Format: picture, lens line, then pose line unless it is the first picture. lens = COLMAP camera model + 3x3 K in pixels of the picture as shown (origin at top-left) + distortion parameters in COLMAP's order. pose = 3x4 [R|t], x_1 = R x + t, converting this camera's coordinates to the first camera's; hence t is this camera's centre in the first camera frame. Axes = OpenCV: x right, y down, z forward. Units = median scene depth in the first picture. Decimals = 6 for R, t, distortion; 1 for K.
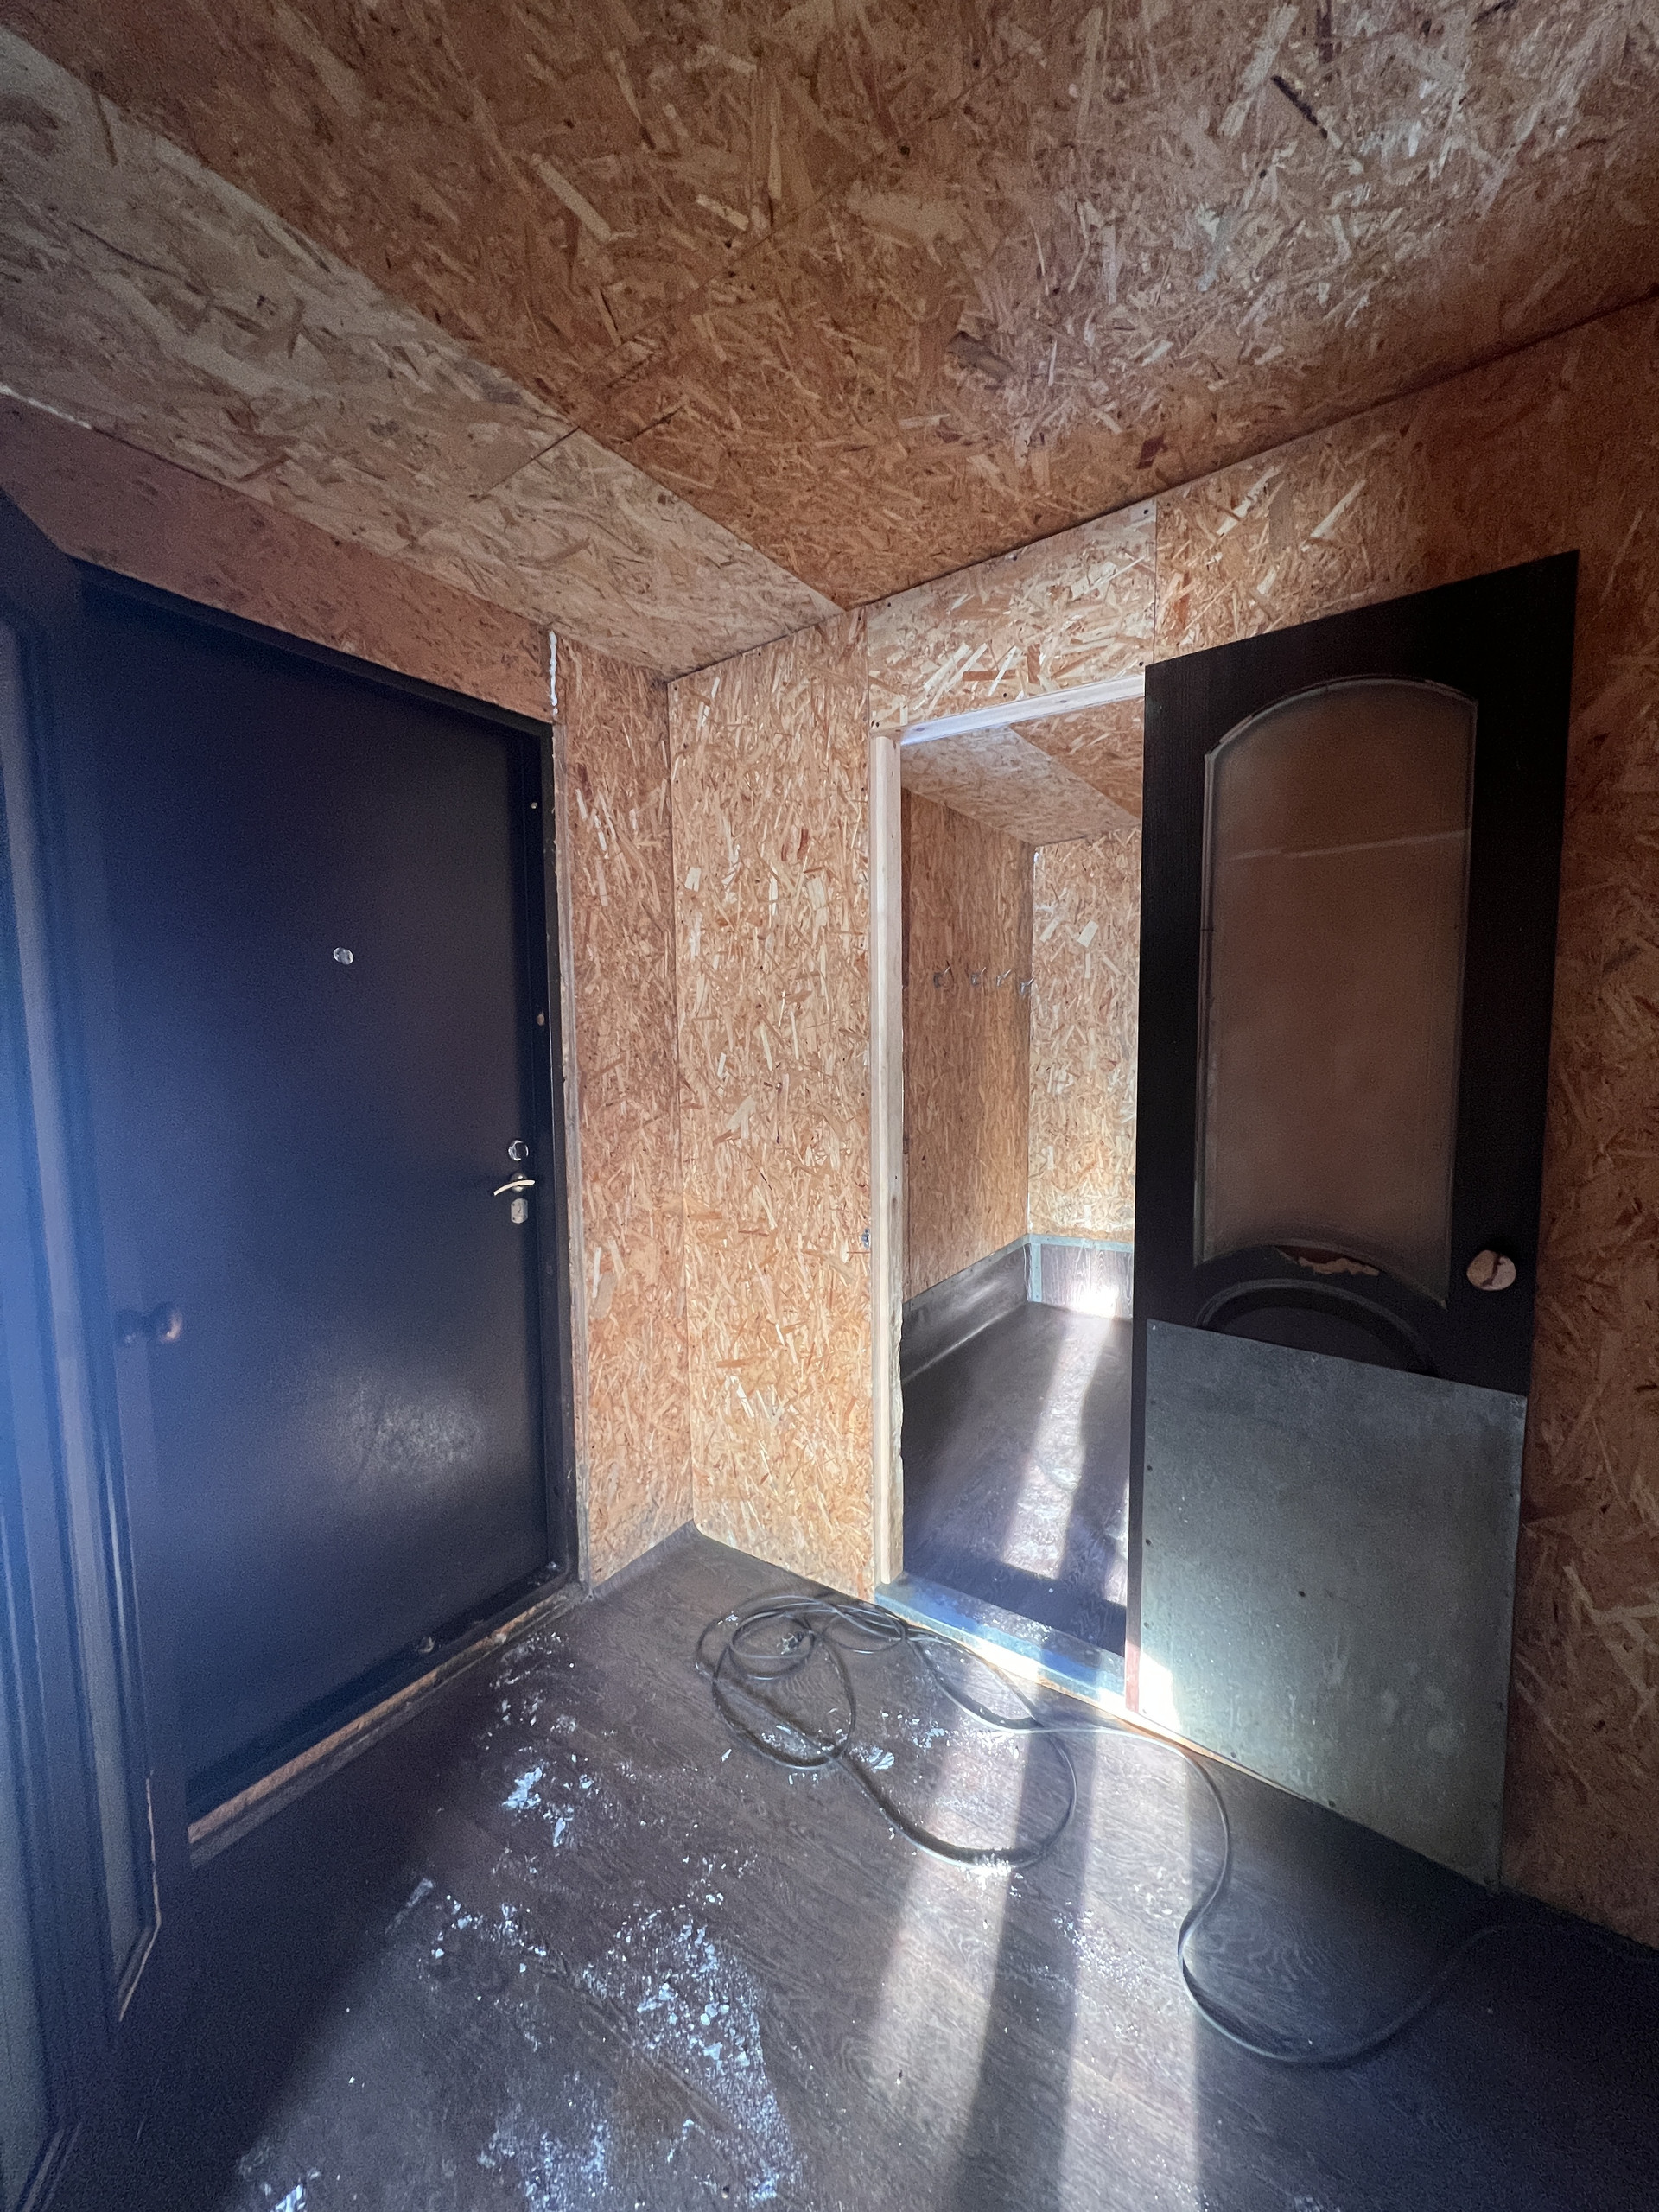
lens RADIAL K [[883.1, 0, 831.0], [0, 883.1, 1109.1], [0, 0, 1]] dist [-0.002431, 0.000997]
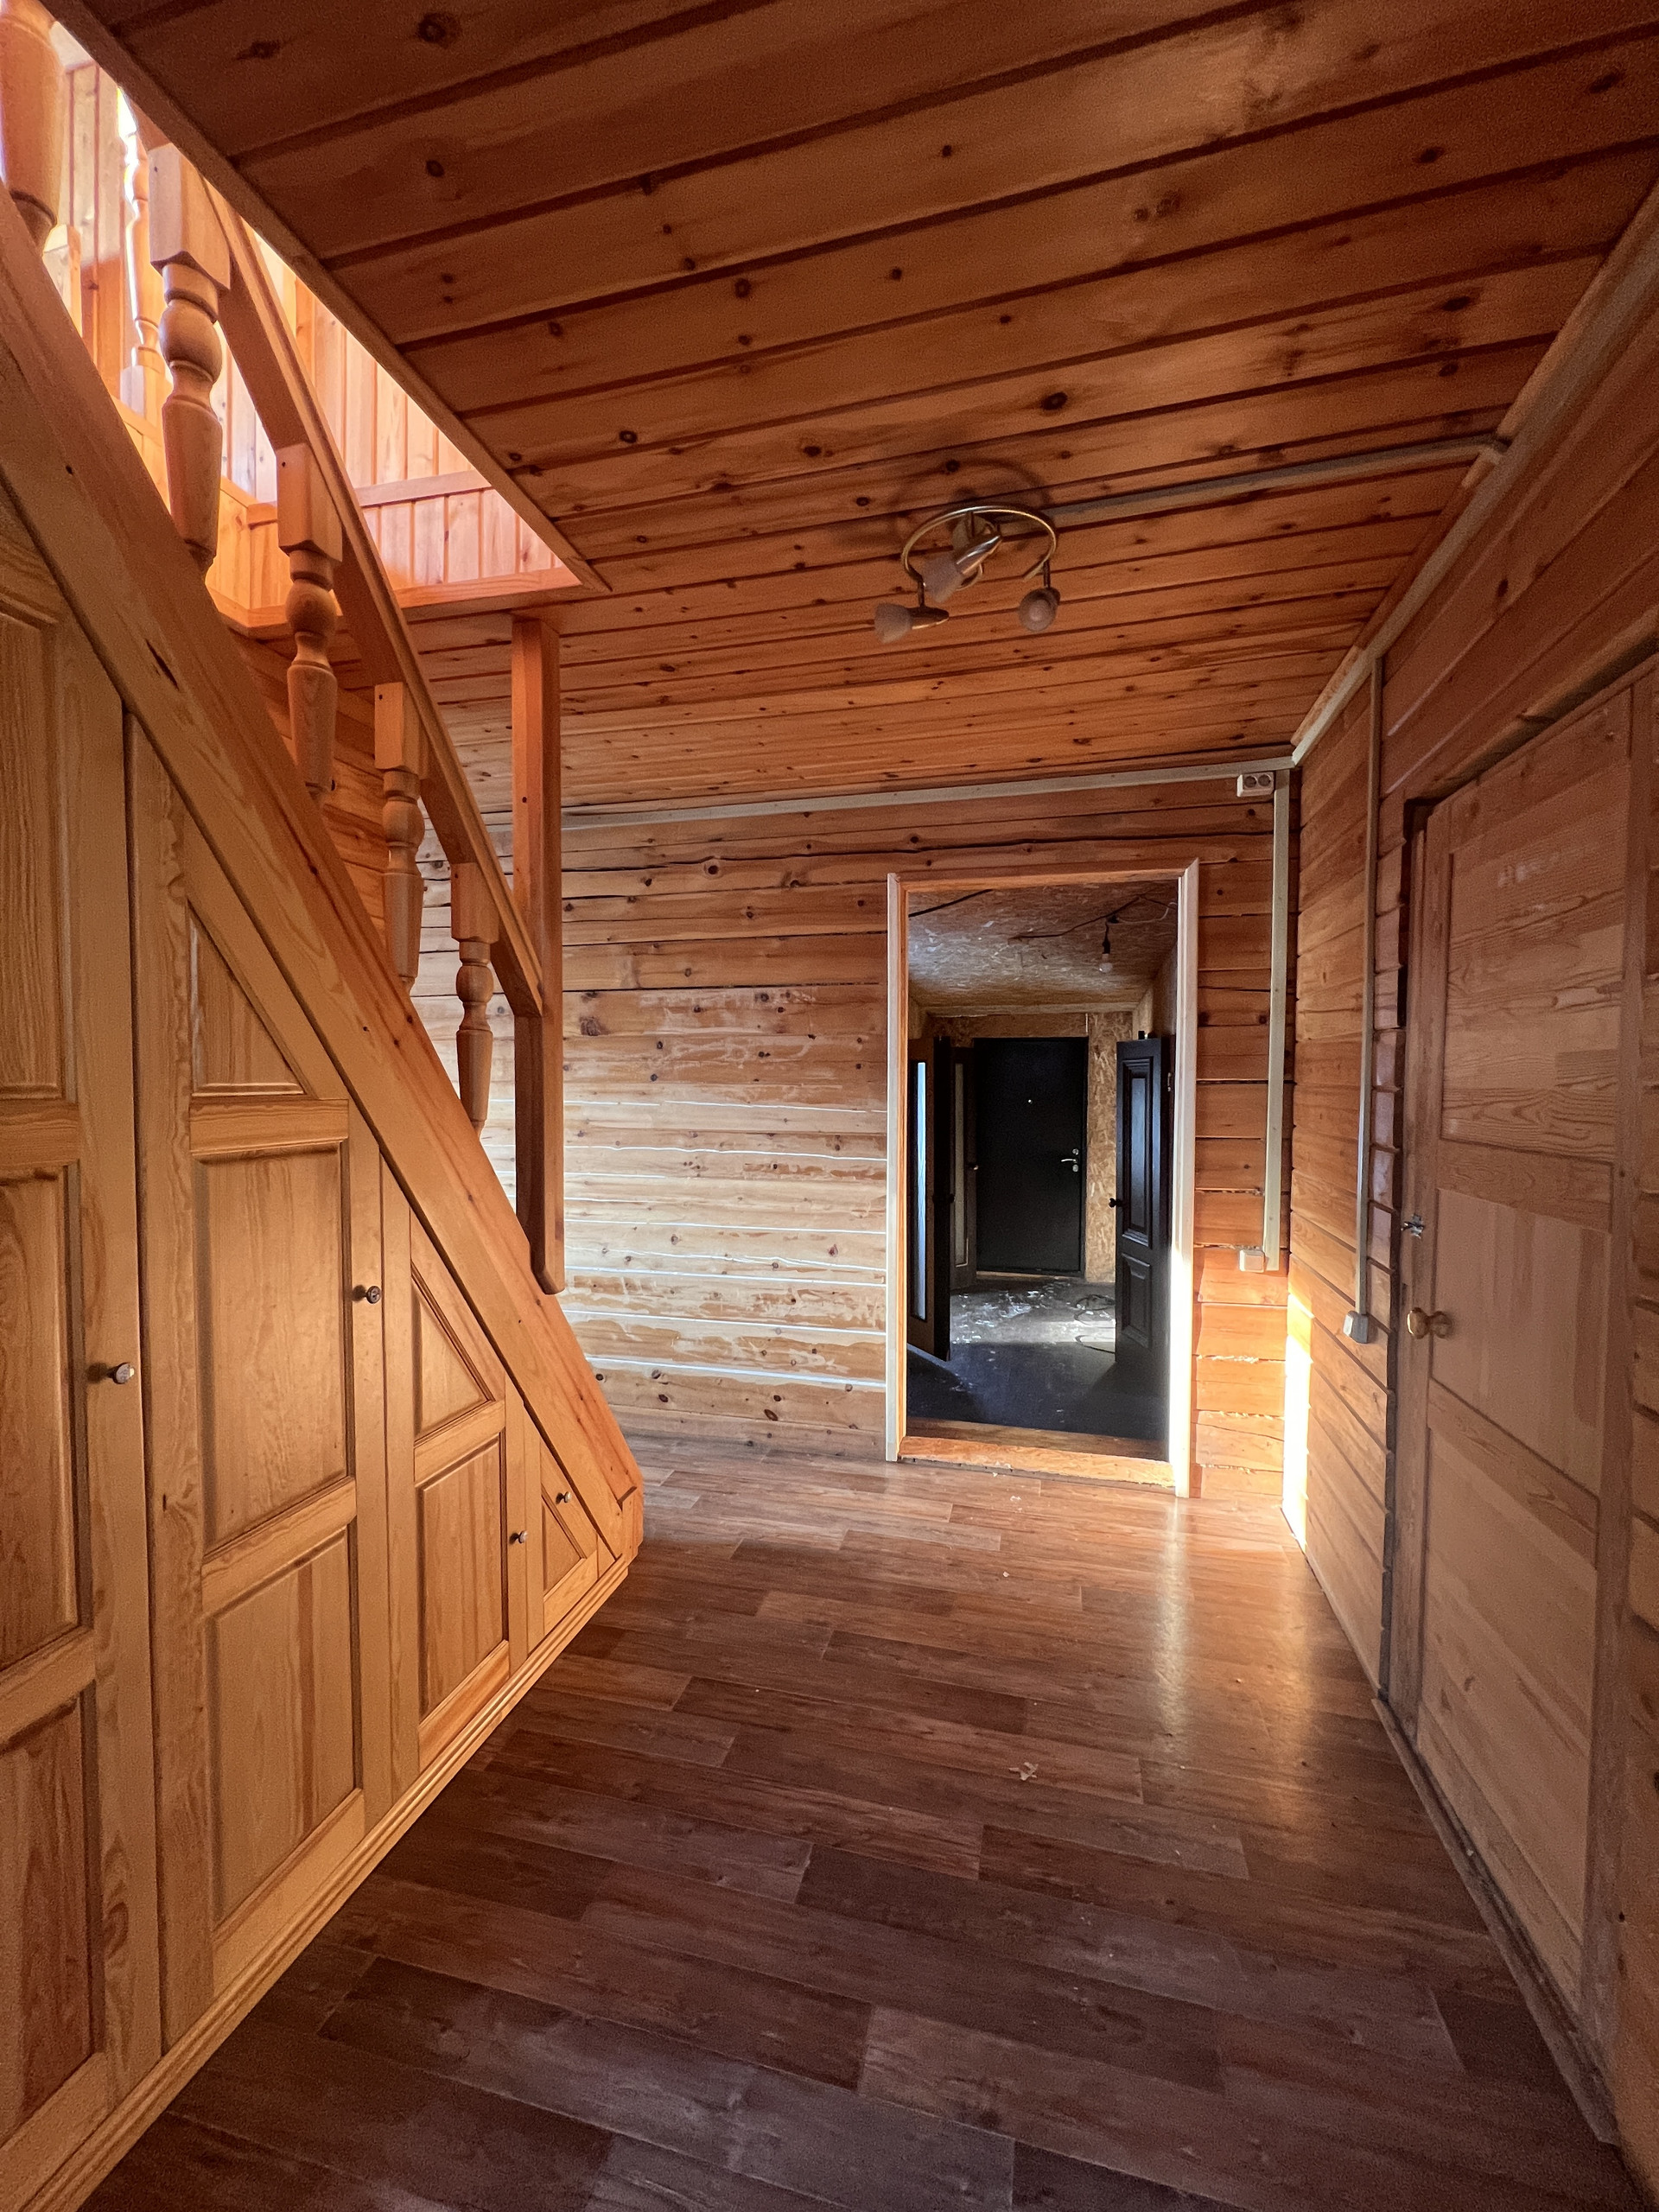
lens RADIAL K [[883.1, 0, 831.1], [0, 883.1, 1102.1], [0, 0, 1]] dist [-0.002431, 0.000997]
pose [[0.336103, 0.026122, -0.941463, 2.730777], [-0.086481, 0.996248, -0.003232, -0.058411], [0.937846, 0.082505, 0.337101, -1.197001]]
